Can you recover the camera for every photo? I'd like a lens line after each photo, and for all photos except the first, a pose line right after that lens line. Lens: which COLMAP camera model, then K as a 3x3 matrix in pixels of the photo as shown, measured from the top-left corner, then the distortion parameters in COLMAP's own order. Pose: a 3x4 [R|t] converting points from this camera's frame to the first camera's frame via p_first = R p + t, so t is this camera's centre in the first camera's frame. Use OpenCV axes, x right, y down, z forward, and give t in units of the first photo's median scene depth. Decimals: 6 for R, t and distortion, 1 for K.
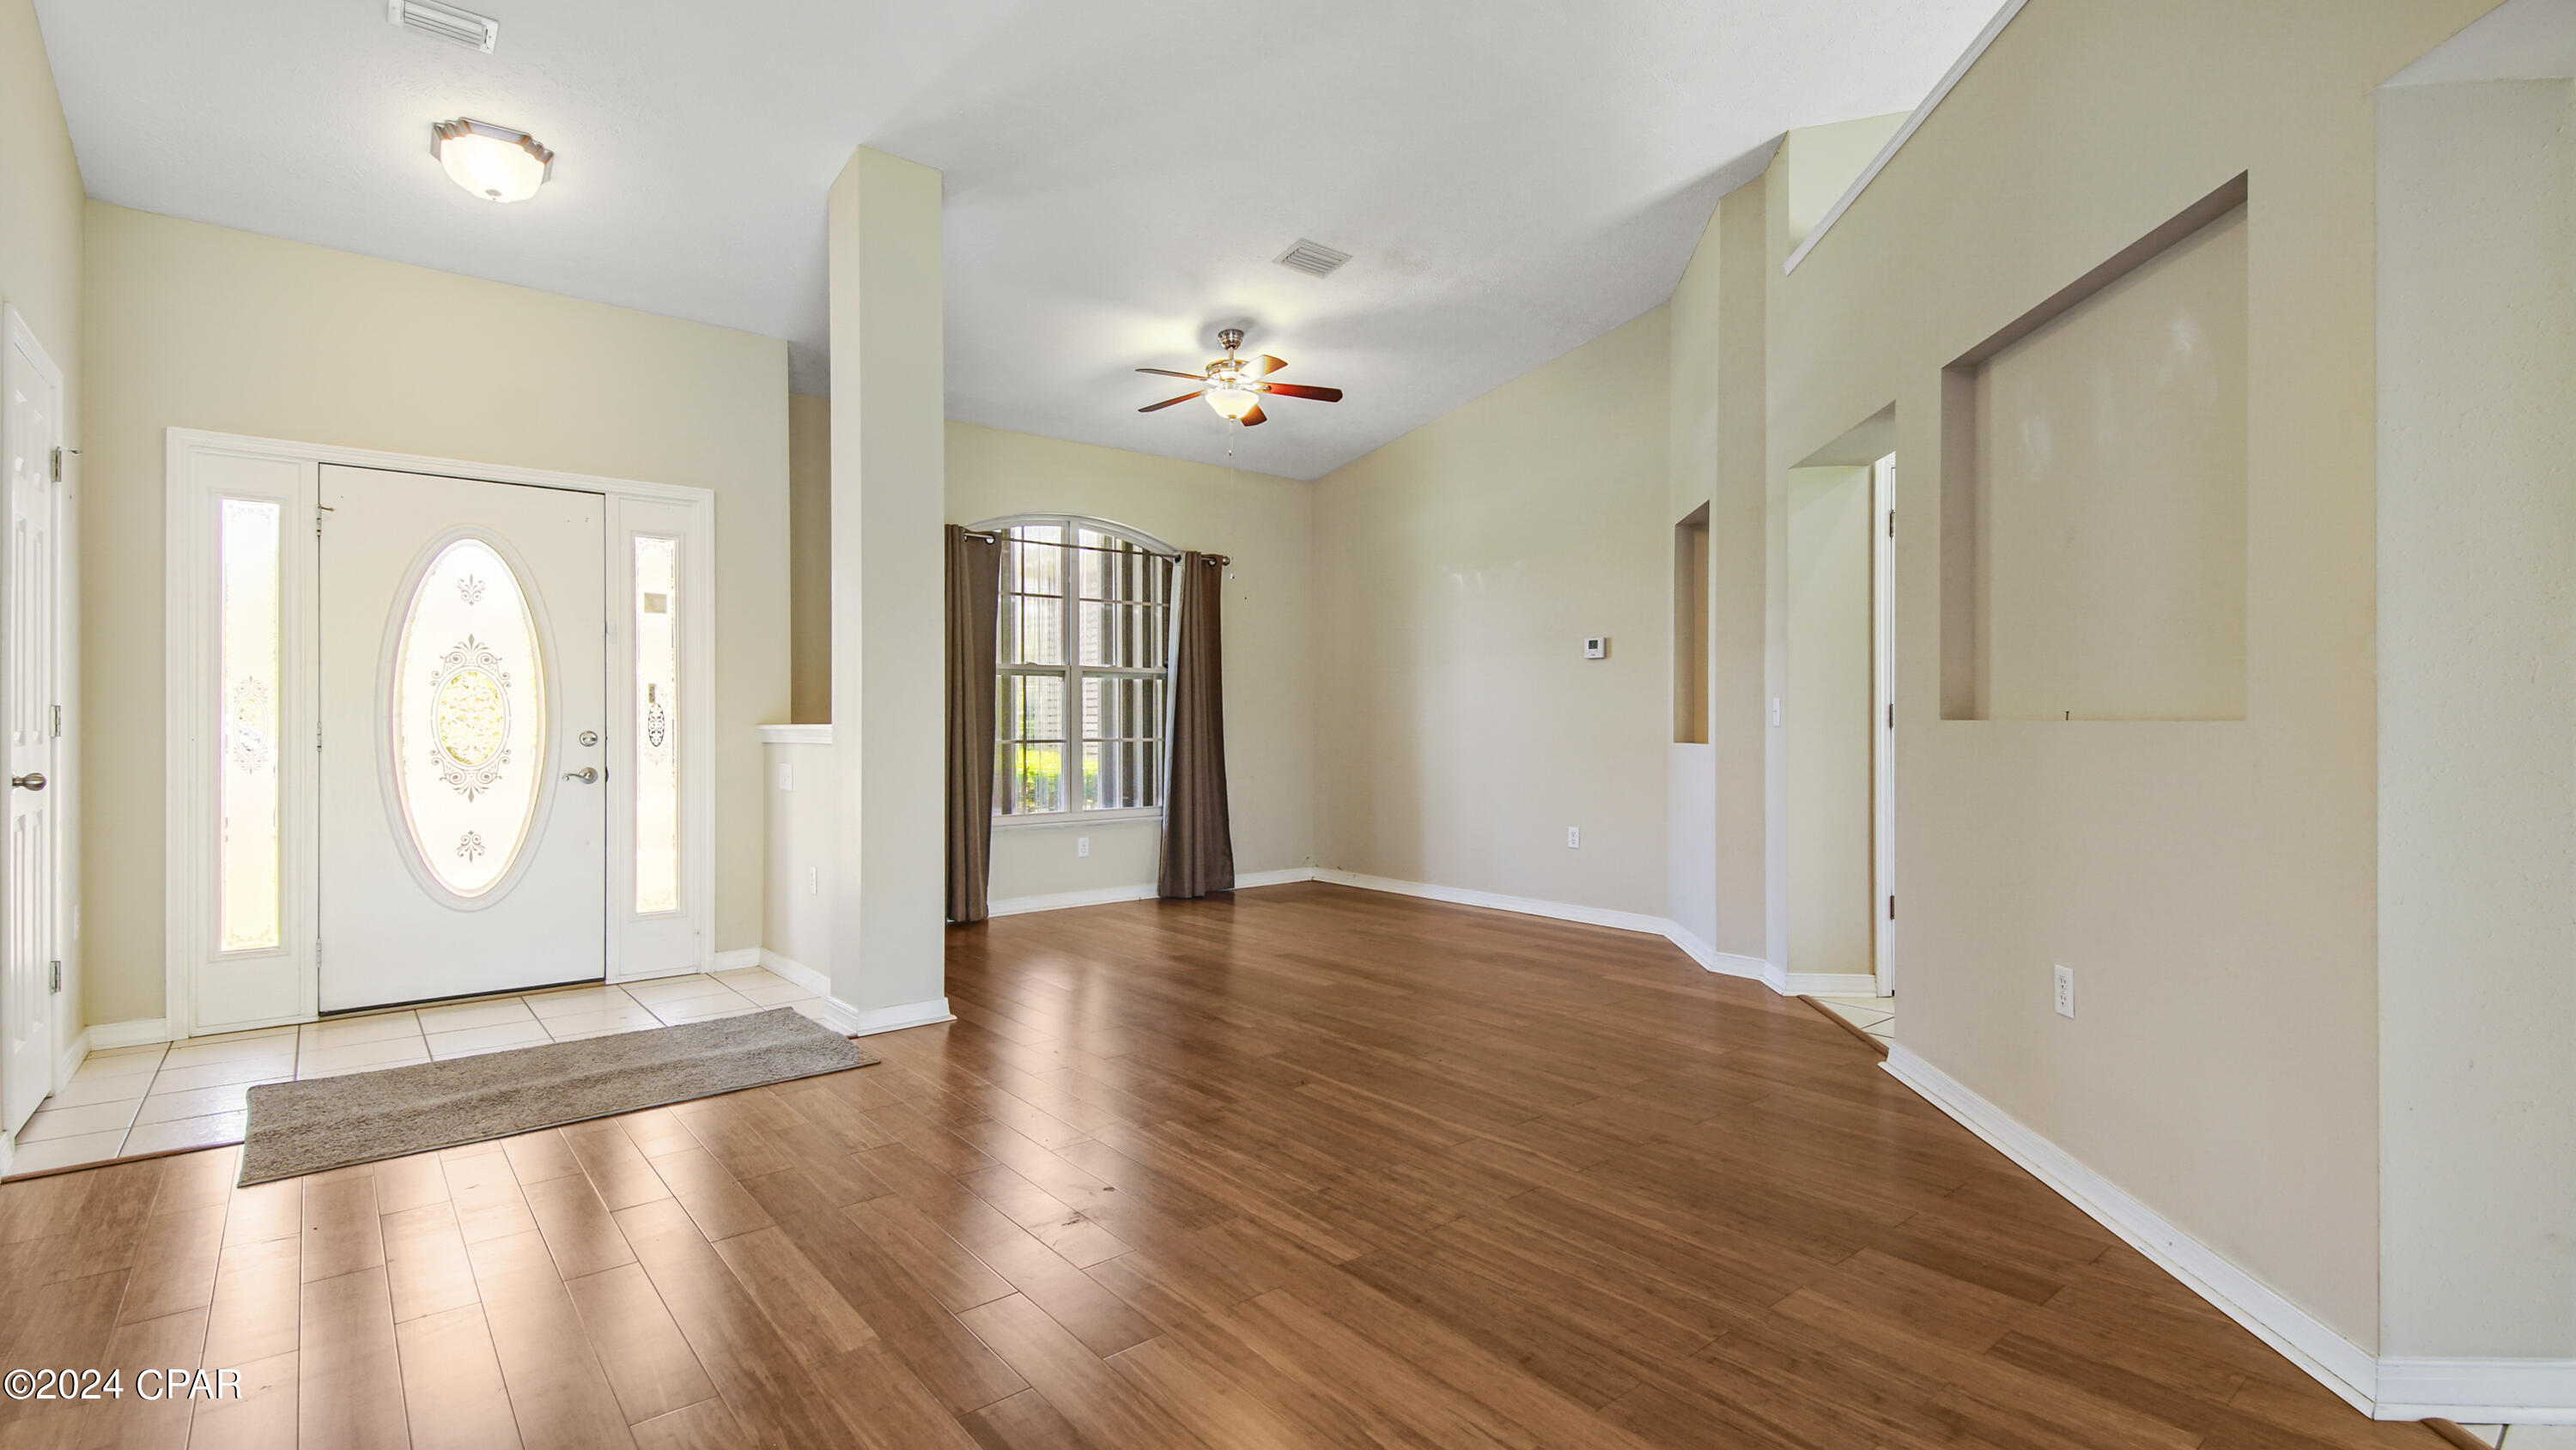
lens RADIAL K [[1163.1, 0, 1269.1], [0, 1163.1, 728.4], [0, 0, 1]] dist [0.043583, -0.021637]
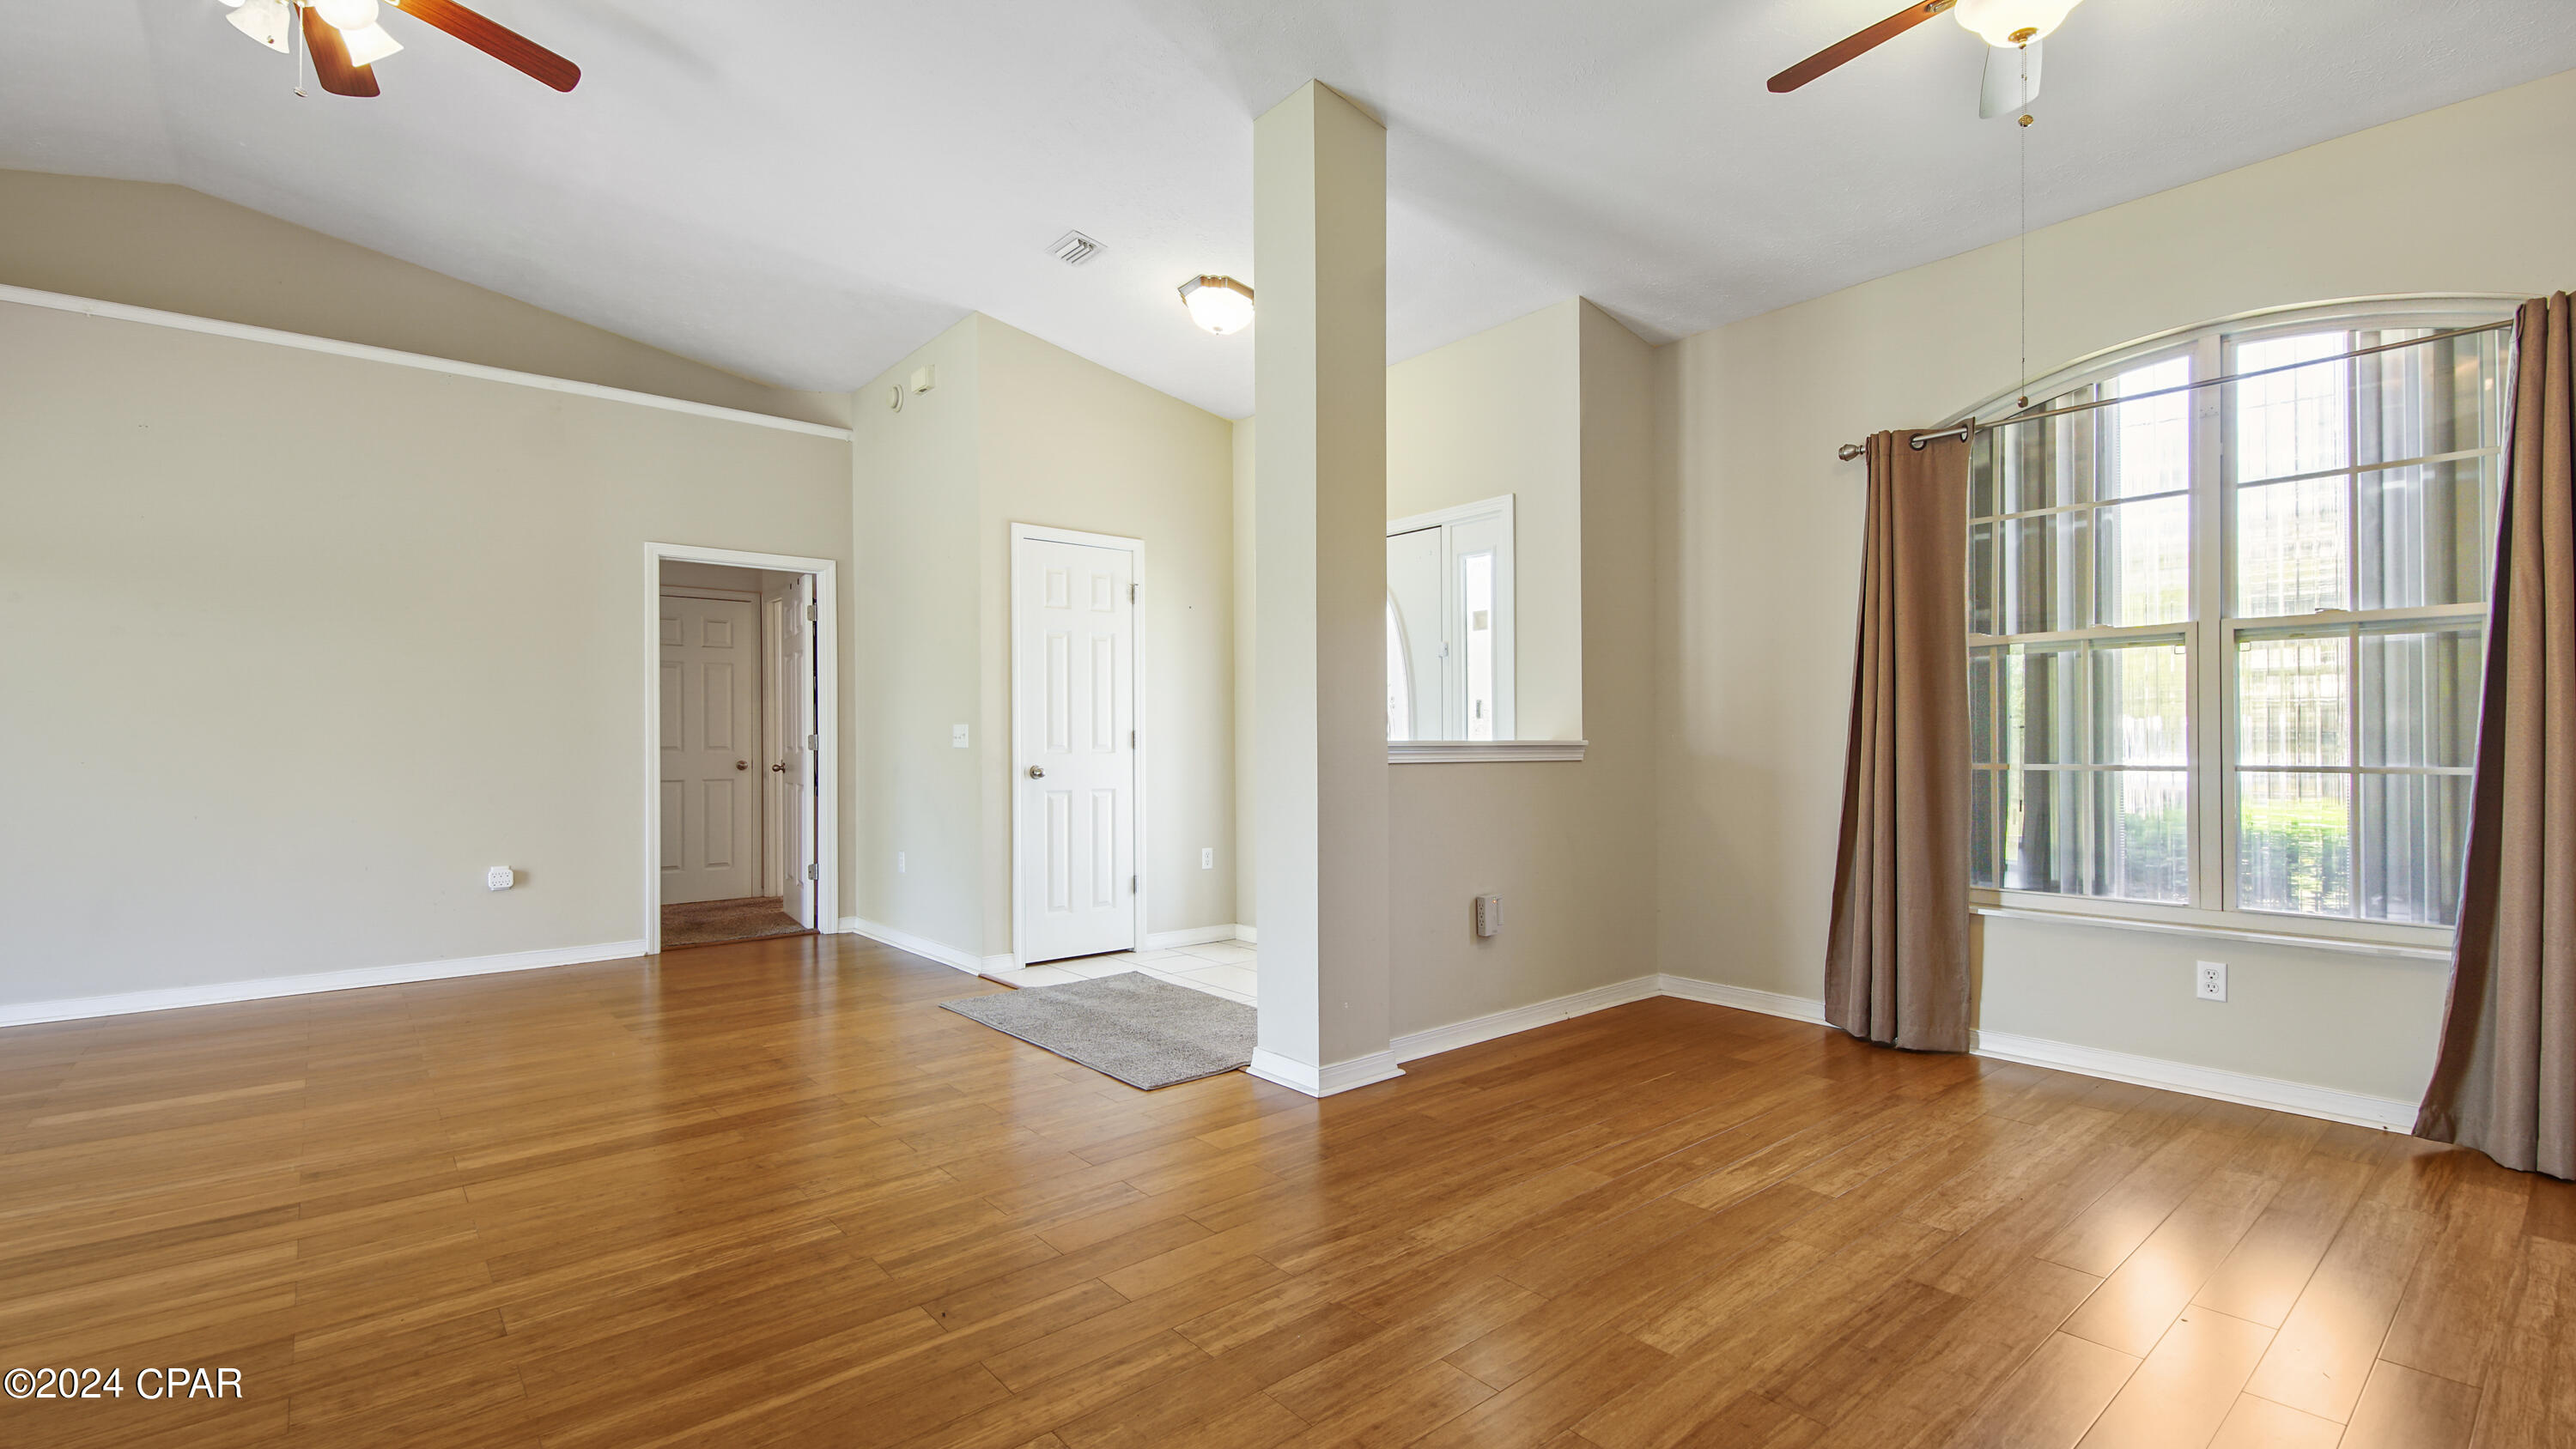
lens RADIAL K [[1123.5, 0, 1293.9], [0, 1123.5, 743.5], [0, 0, 1]] dist [0.033188, -0.022413]
pose [[0.023402, 0.004153, -0.999718, 0.670678], [0.003121, 0.999986, 0.004227, -0.006978], [0.999721, -0.003219, 0.023388, 1.225121]]
